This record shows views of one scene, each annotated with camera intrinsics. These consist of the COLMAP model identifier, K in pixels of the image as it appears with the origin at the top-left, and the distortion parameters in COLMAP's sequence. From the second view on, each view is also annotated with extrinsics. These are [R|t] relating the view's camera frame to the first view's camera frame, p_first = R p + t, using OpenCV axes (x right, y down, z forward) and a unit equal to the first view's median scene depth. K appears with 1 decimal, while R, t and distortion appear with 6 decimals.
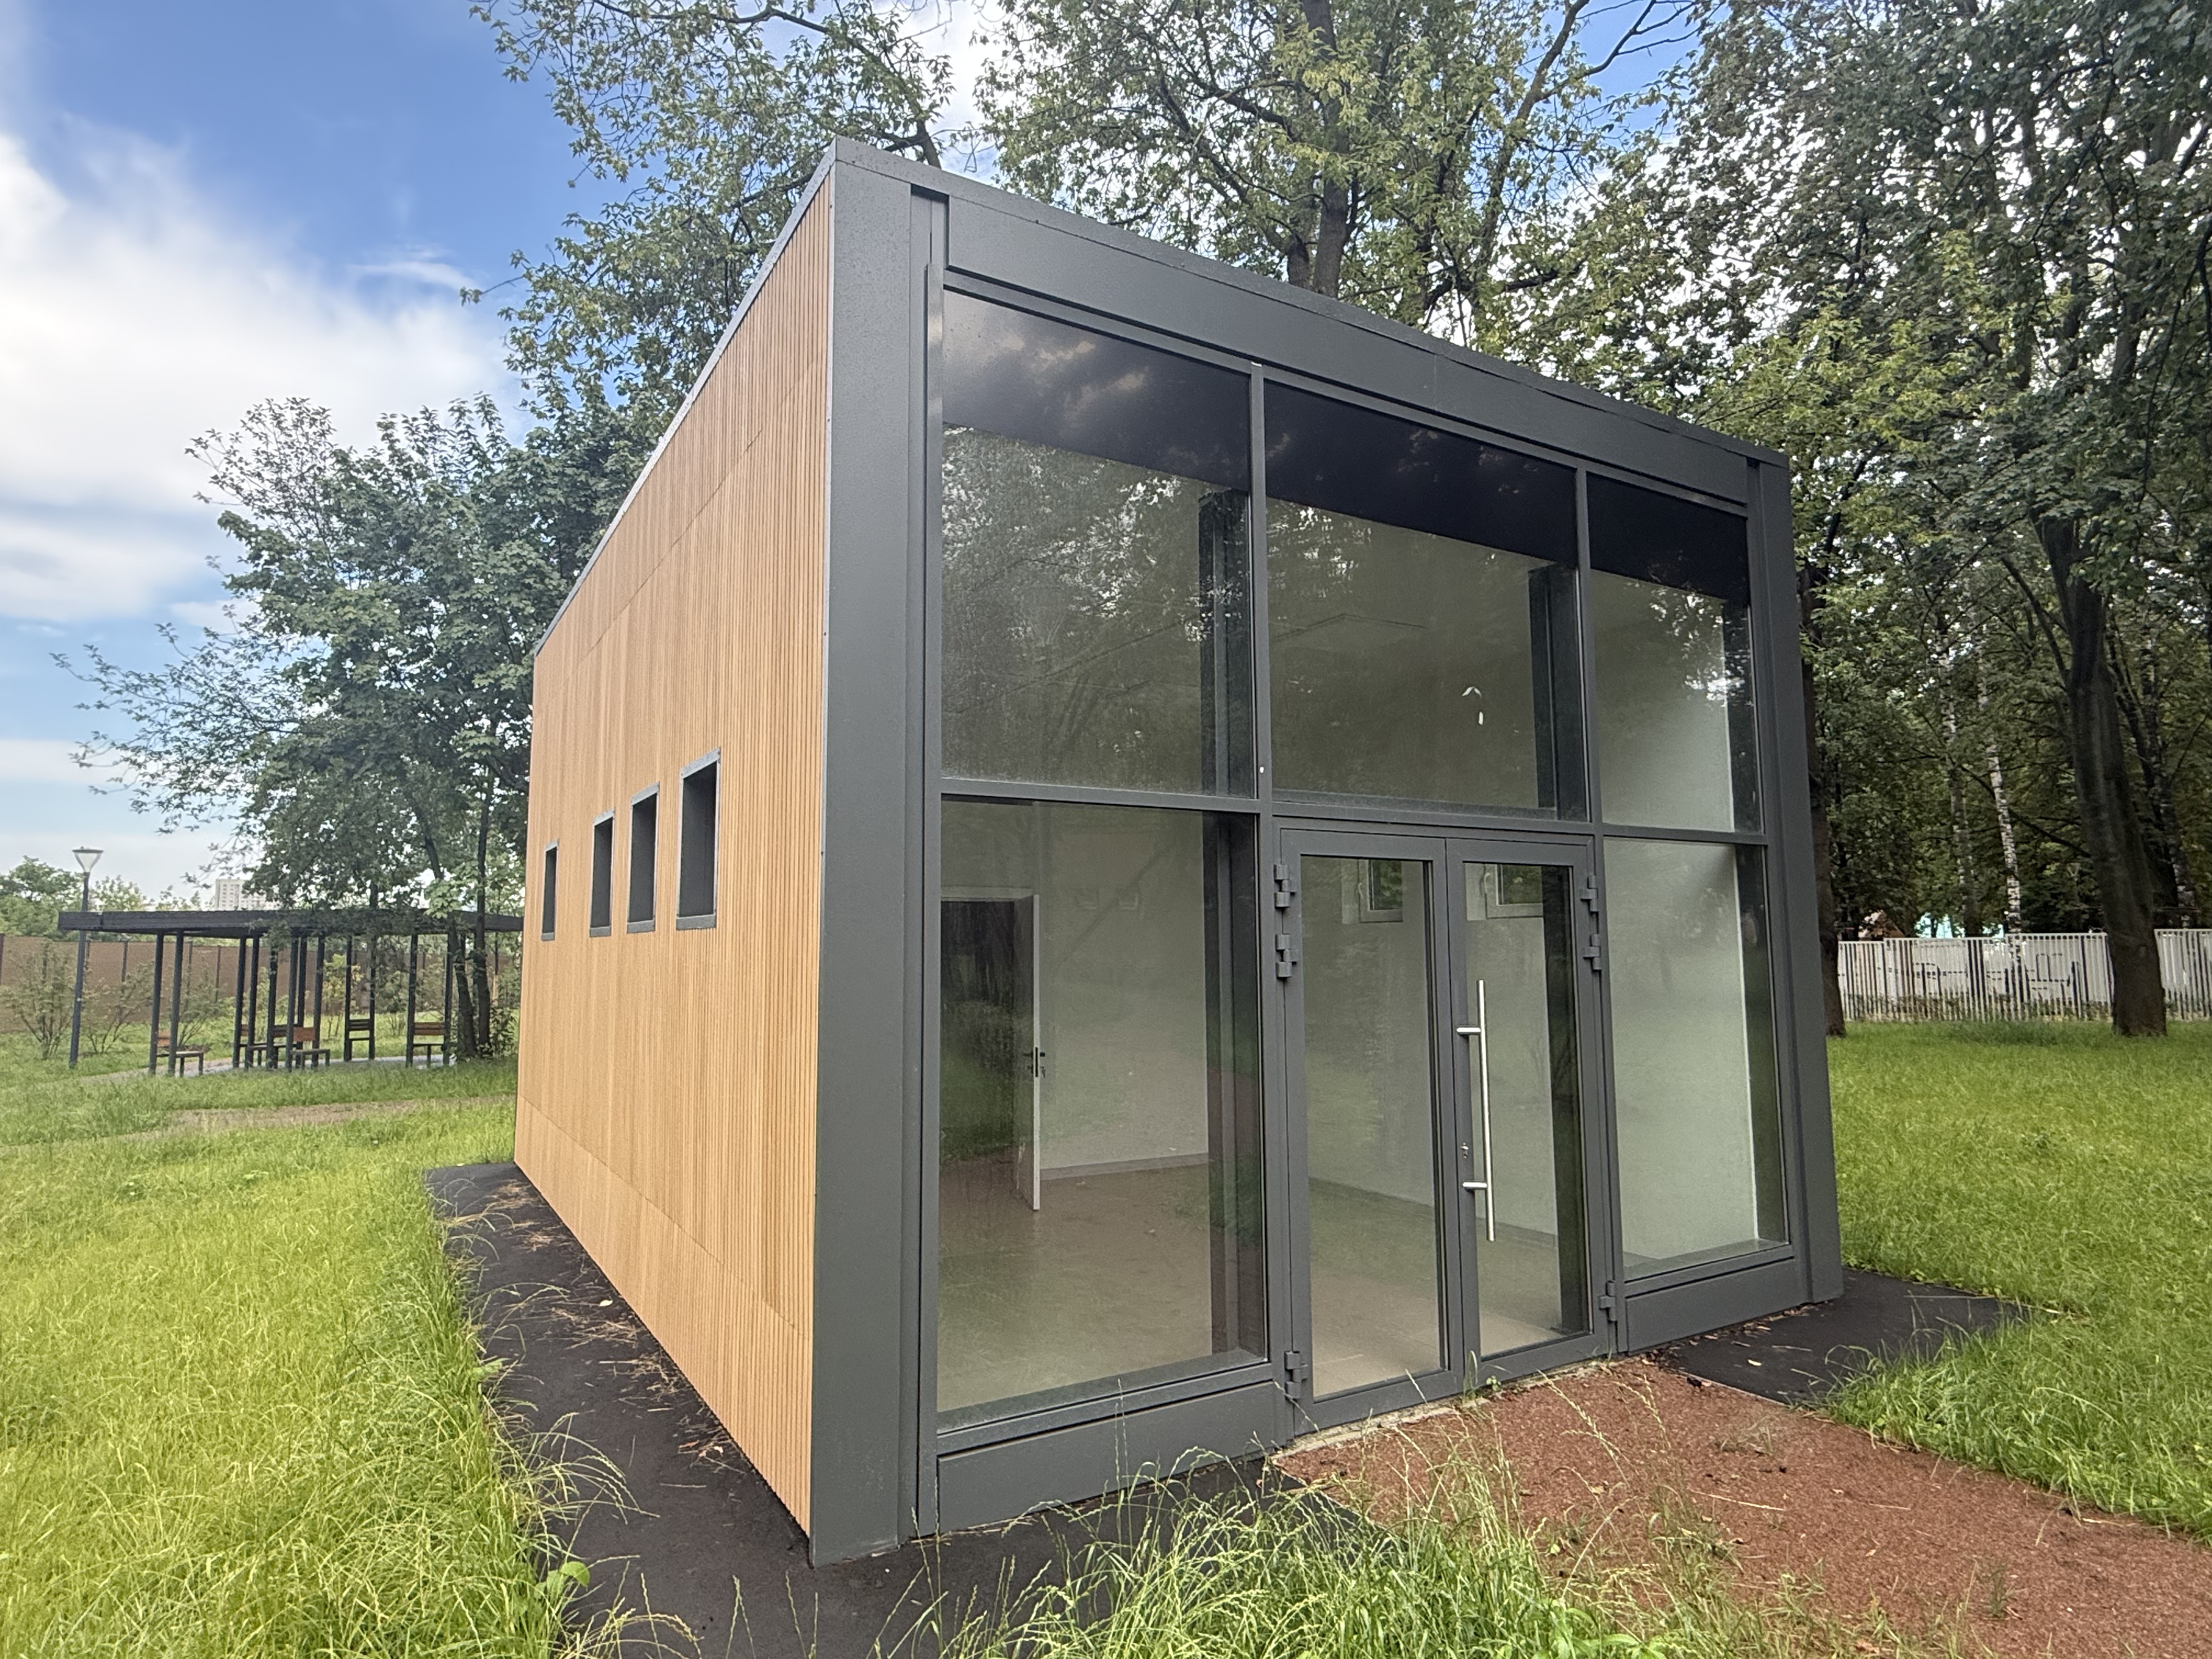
lens RADIAL K [[1236.4, 0, 1106.0], [0, 1236.4, 829.5], [0, 0, 1]] dist [0.003986, 0.000429]
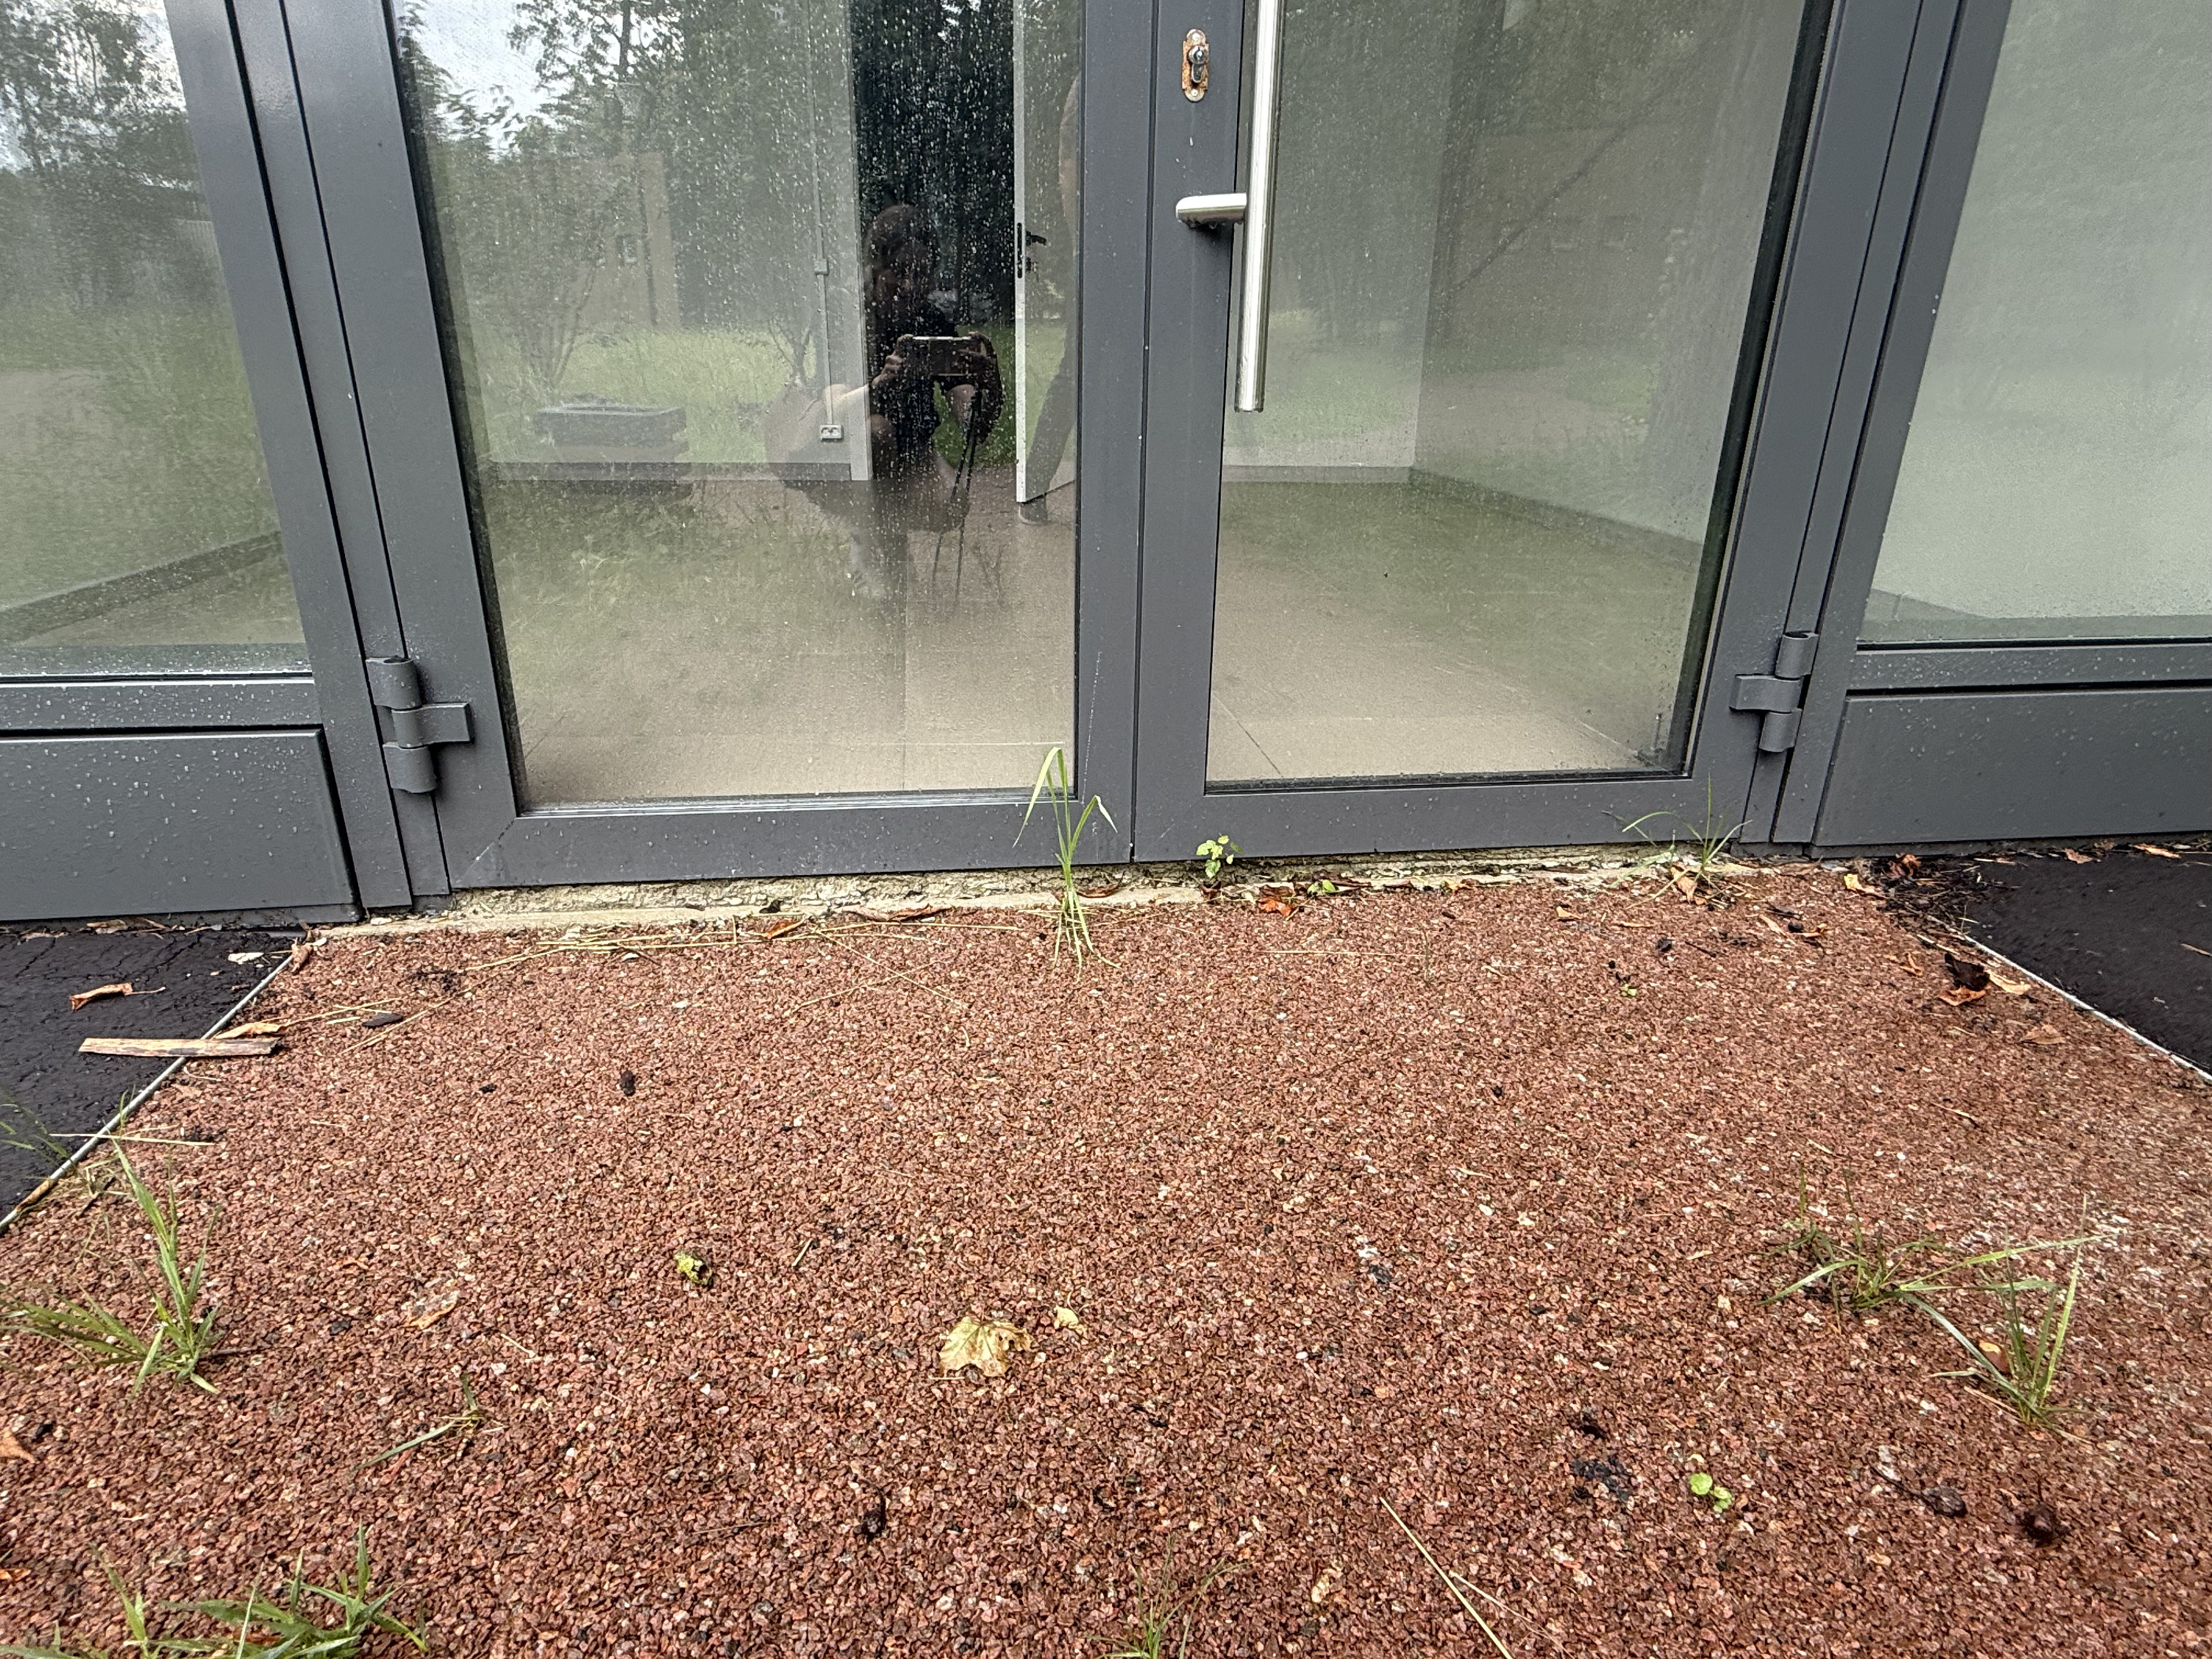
lens RADIAL K [[1236.4, 0, 1106.0], [0, 1236.4, 829.5], [0, 0, 1]] dist [0.003986, 0.000429]
pose [[0.915781, 0.162876, -0.367173, 0.380433], [0.020554, 0.893900, 0.447794, 0.272805], [0.401151, -0.417628, 0.815269, 0.673652]]
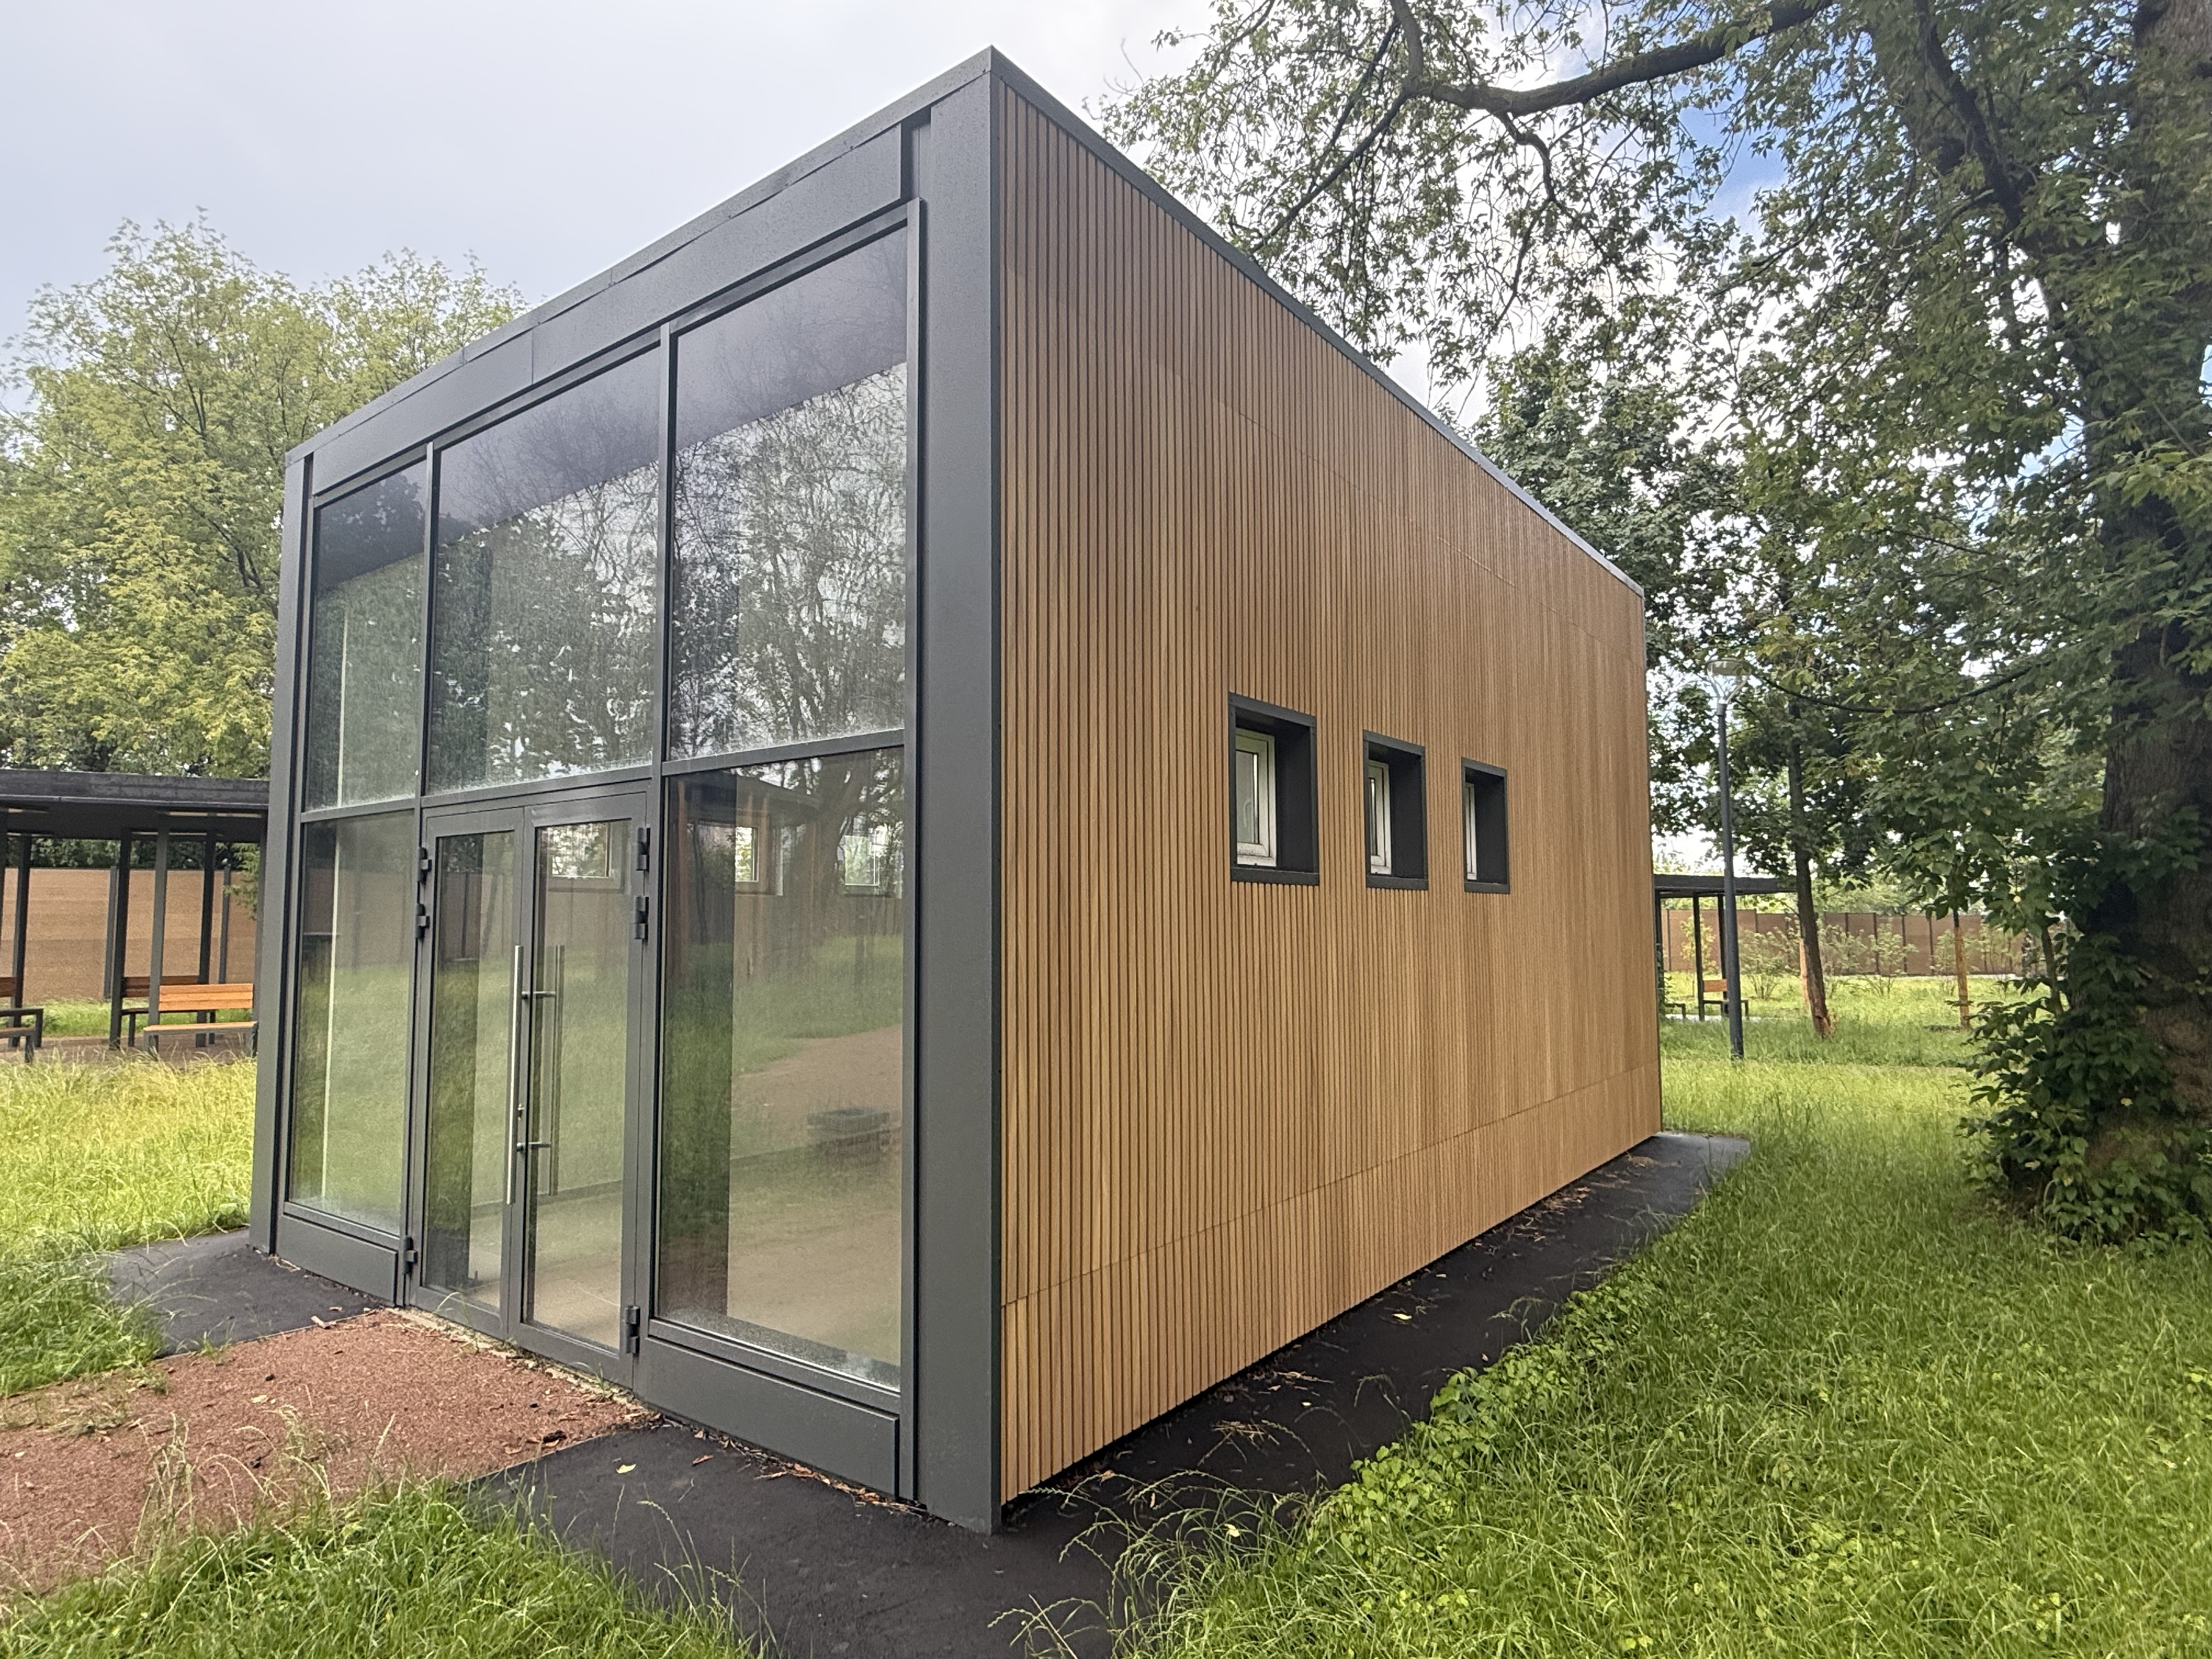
lens RADIAL K [[1236.4, 0, 1106.0], [0, 1236.4, 829.5], [0, 0, 1]] dist [0.003986, 0.000429]
pose [[0.374830, -0.062383, -0.924992, 1.409834], [0.093337, 0.995203, -0.029296, 0.084272], [0.922383, -0.075355, 0.378854, 1.033107]]
